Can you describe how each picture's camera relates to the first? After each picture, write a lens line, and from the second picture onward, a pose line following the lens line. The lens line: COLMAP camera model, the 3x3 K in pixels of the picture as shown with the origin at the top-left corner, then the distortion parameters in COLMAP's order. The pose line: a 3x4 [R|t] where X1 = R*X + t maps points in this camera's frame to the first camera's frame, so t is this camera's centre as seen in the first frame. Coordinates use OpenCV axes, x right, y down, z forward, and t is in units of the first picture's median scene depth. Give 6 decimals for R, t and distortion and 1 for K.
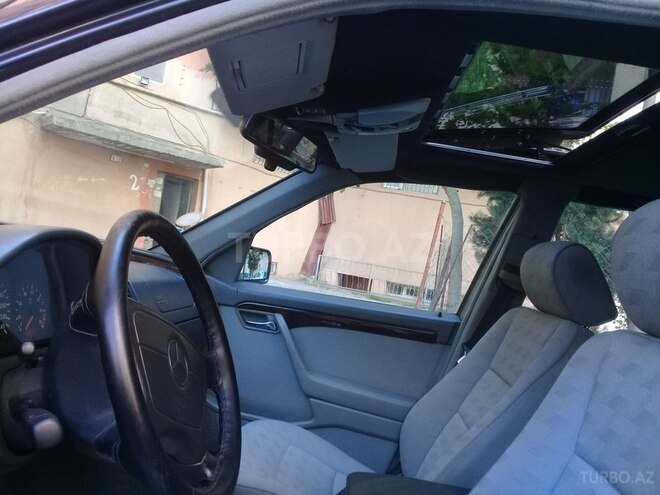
lens RADIAL K [[665.9, 0, 330.0], [0, 665.9, 247.5], [0, 0, 1]] dist [0.001827, 0.006965]
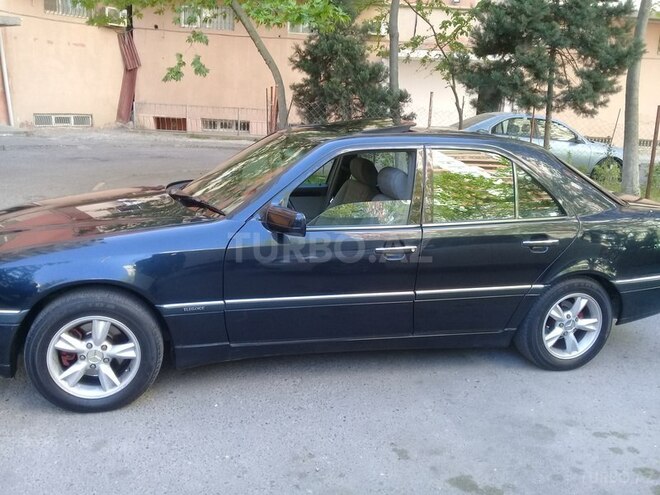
lens RADIAL K [[665.9, 0, 330.0], [0, 665.9, 247.5], [0, 0, 1]] dist [0.001827, 0.006965]
pose [[0.946802, -0.182804, 0.264855, -0.042254], [0.105853, 0.954109, 0.280126, -0.030836], [-0.303909, -0.237188, 0.922703, -0.116842]]
